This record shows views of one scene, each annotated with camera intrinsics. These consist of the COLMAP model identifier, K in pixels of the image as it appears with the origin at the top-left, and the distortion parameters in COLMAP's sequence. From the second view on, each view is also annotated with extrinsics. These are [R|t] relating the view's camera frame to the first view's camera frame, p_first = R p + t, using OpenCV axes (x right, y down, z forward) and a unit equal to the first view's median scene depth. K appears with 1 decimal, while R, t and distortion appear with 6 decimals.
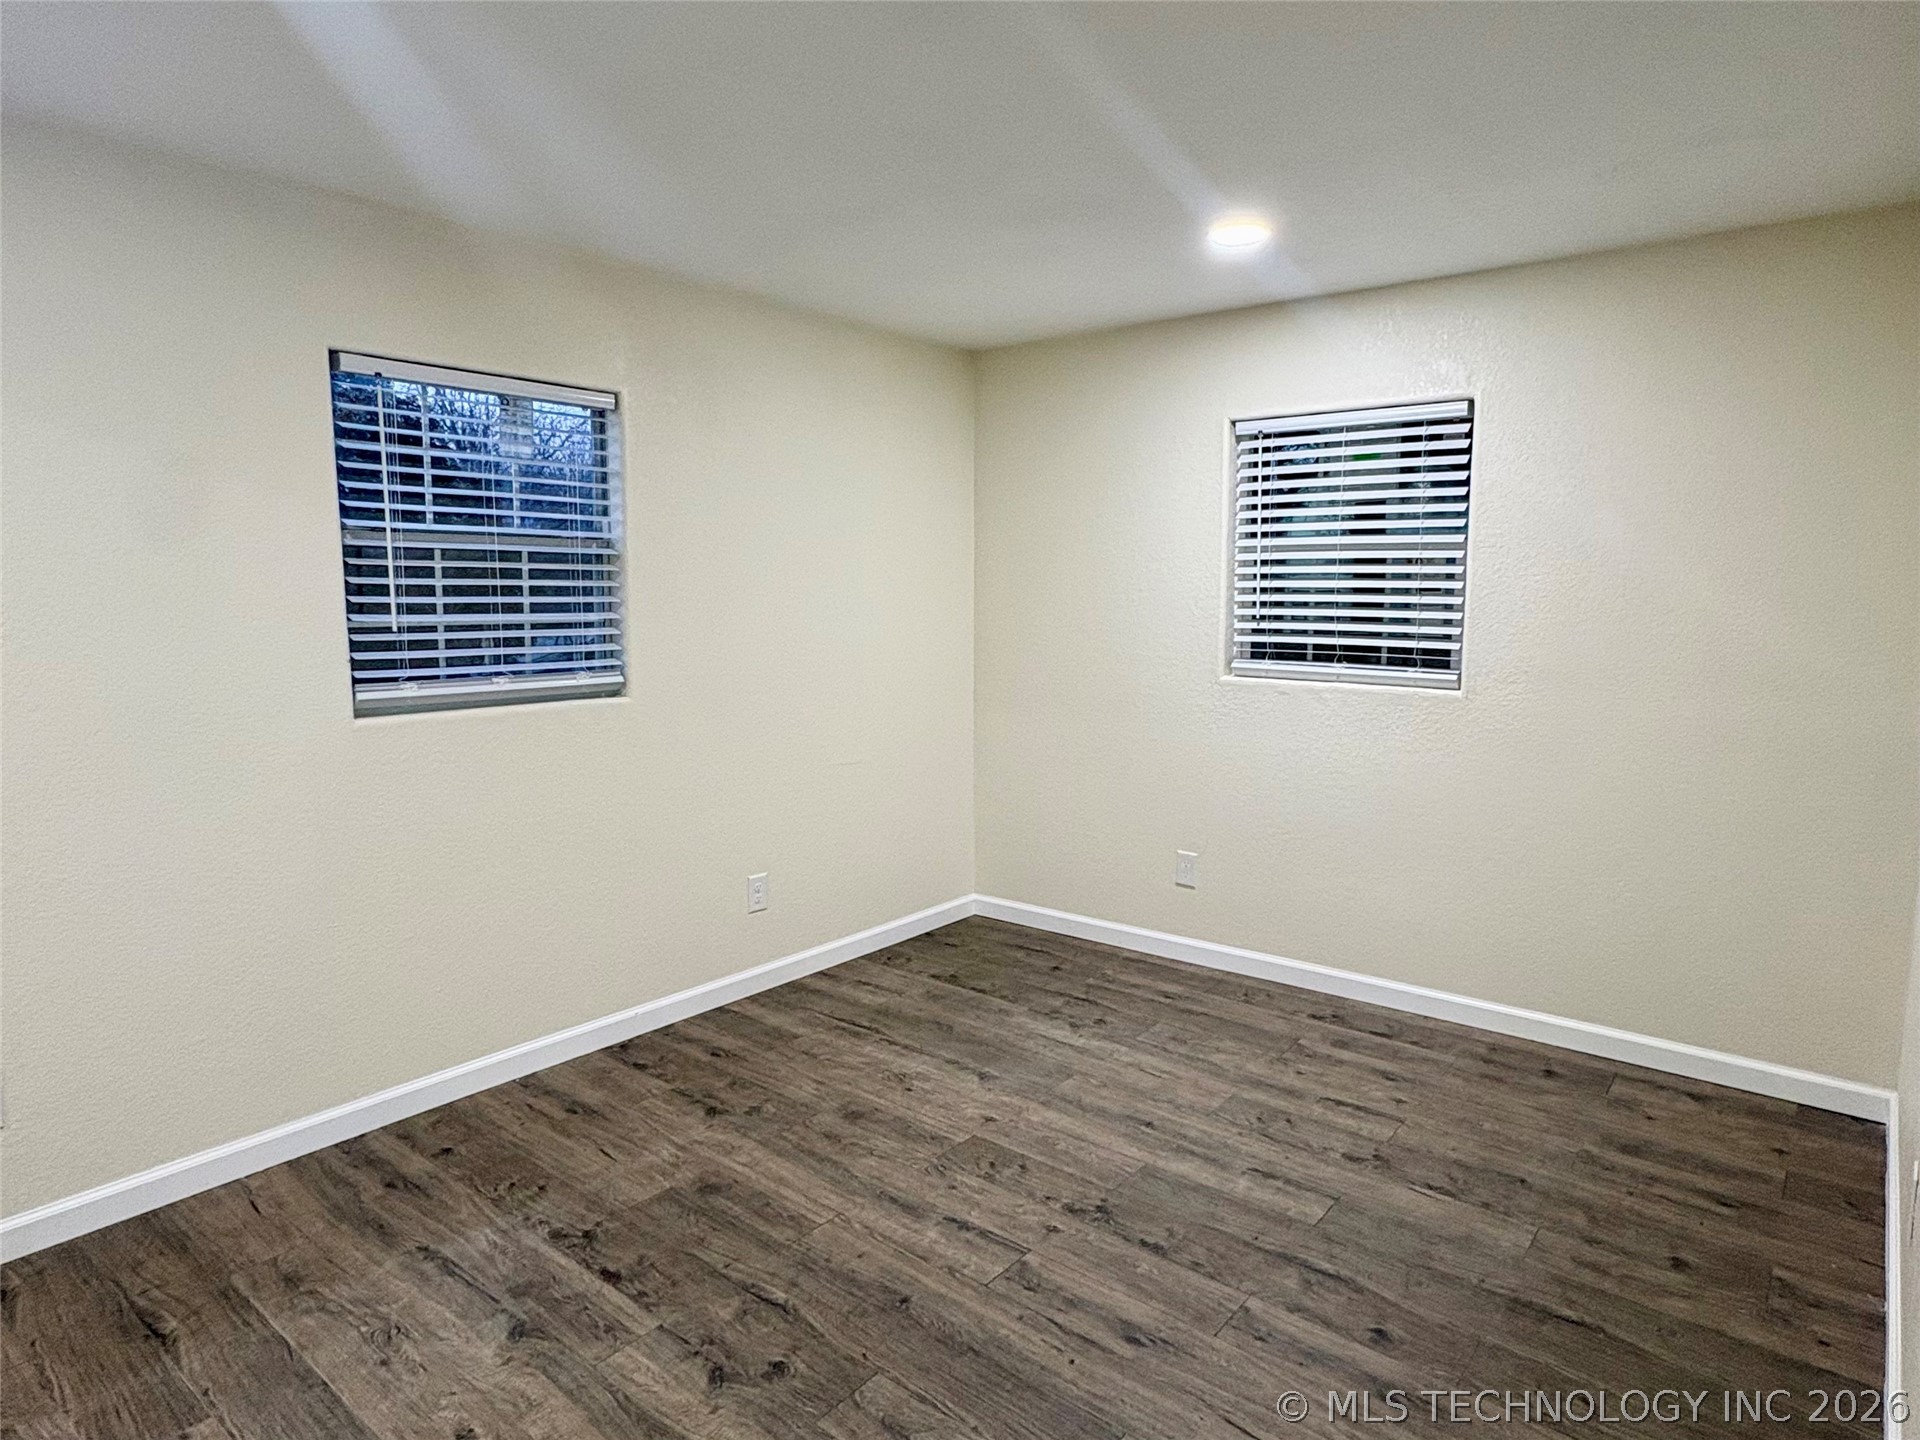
lens RADIAL K [[1114.7, 0, 967.5], [0, 1114.7, 709.8], [0, 0, 1]] dist [-0.002657, 0.003667]
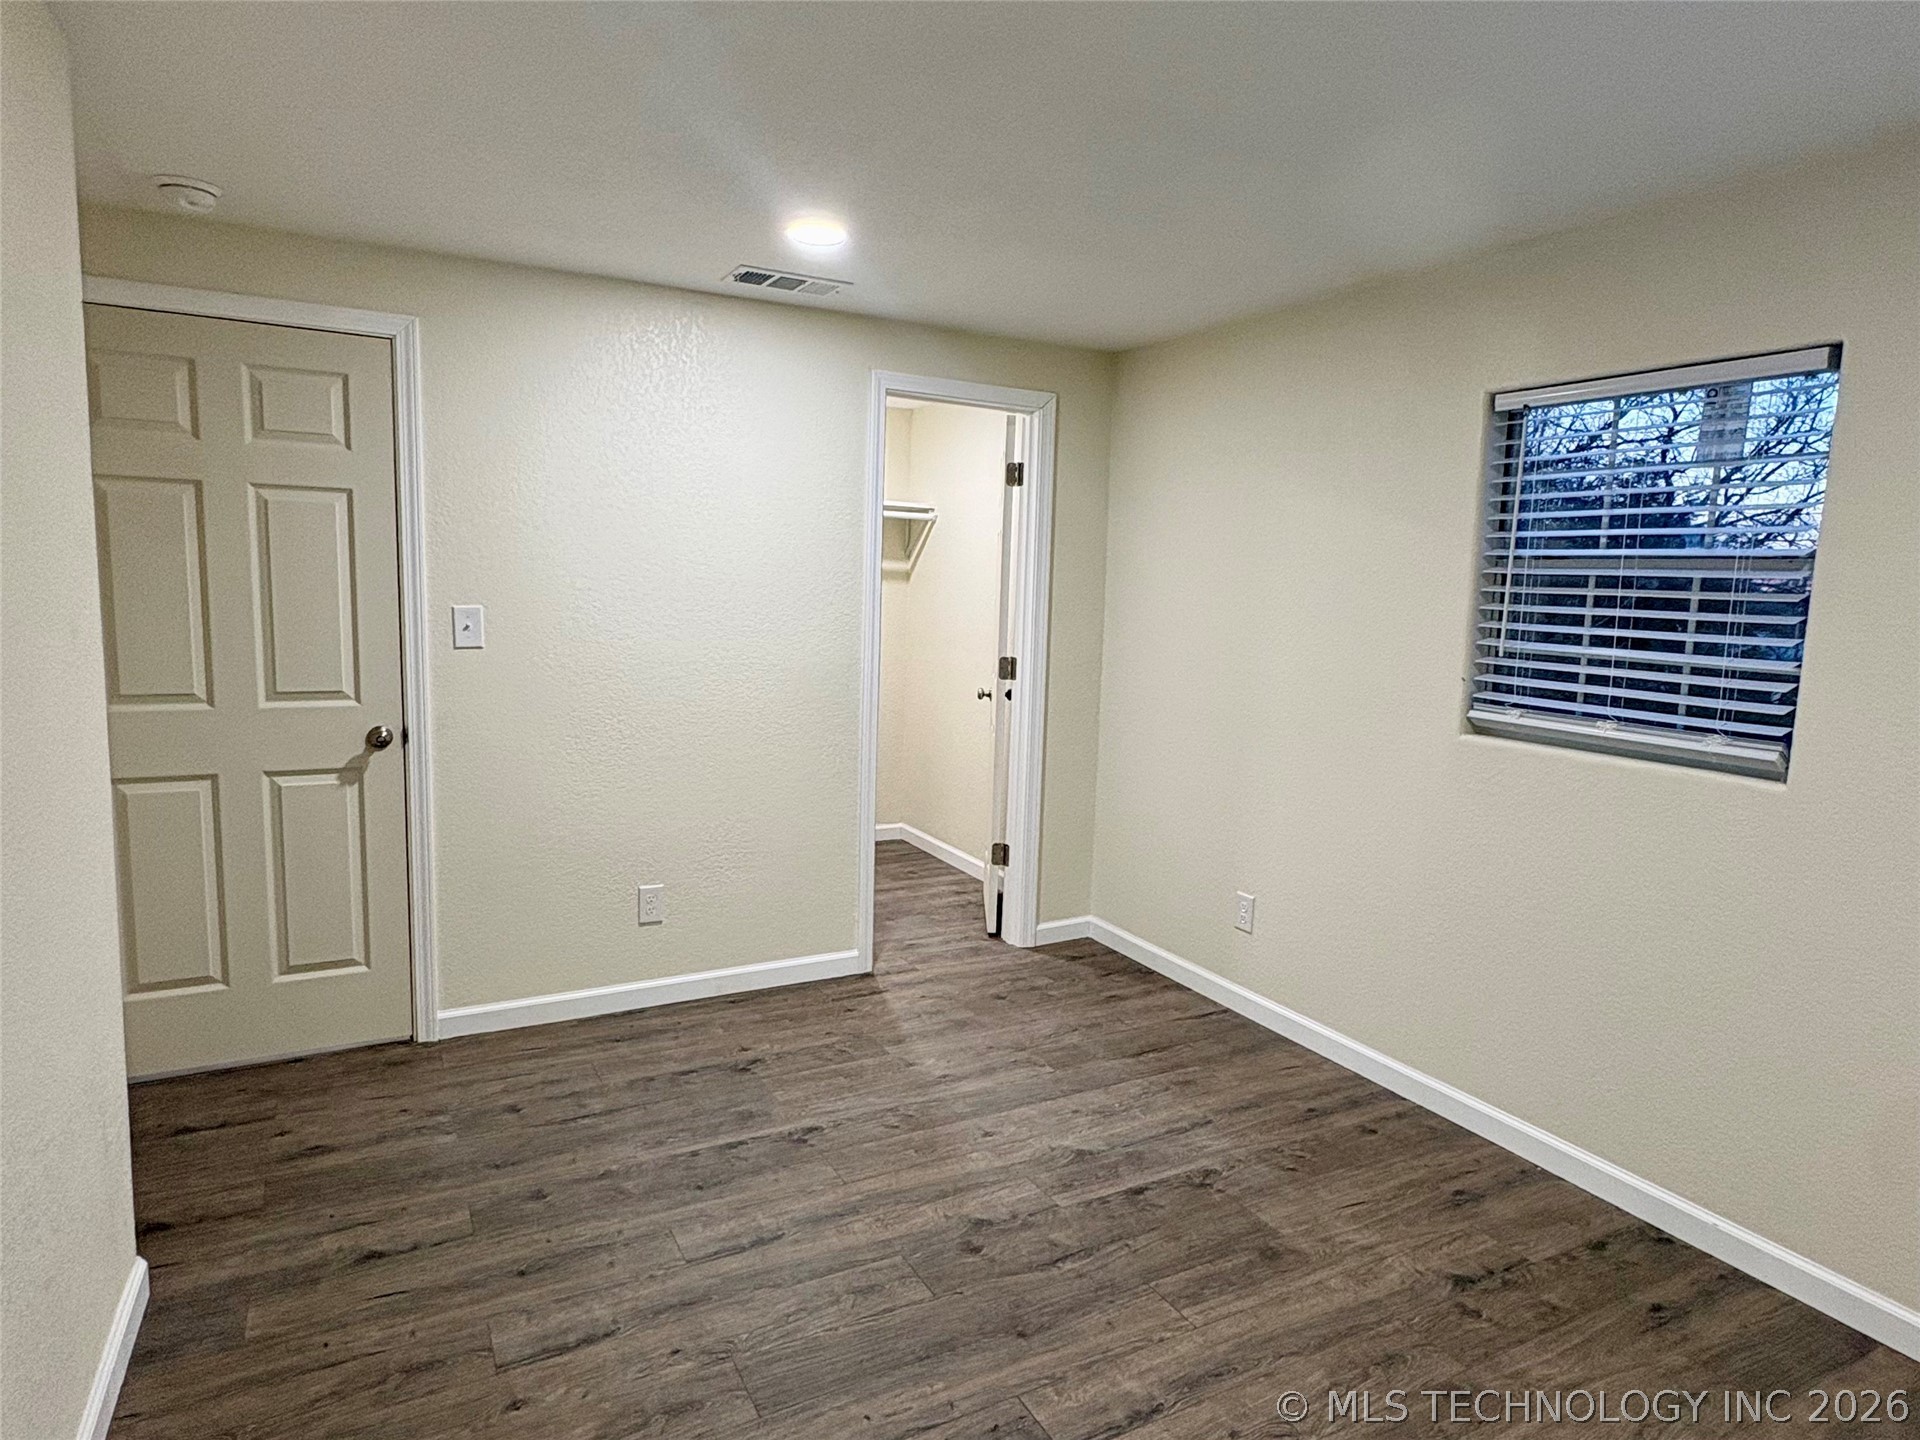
lens RADIAL K [[1114.7, 0, 962.8], [0, 1114.7, 716.1], [0, 0, 1]] dist [-0.002657, 0.003667]
pose [[-0.377873, 0.093242, -0.921150, 0.594997], [-0.142193, 0.977268, 0.157253, -0.102987], [0.914873, 0.190403, -0.356024, 0.884072]]
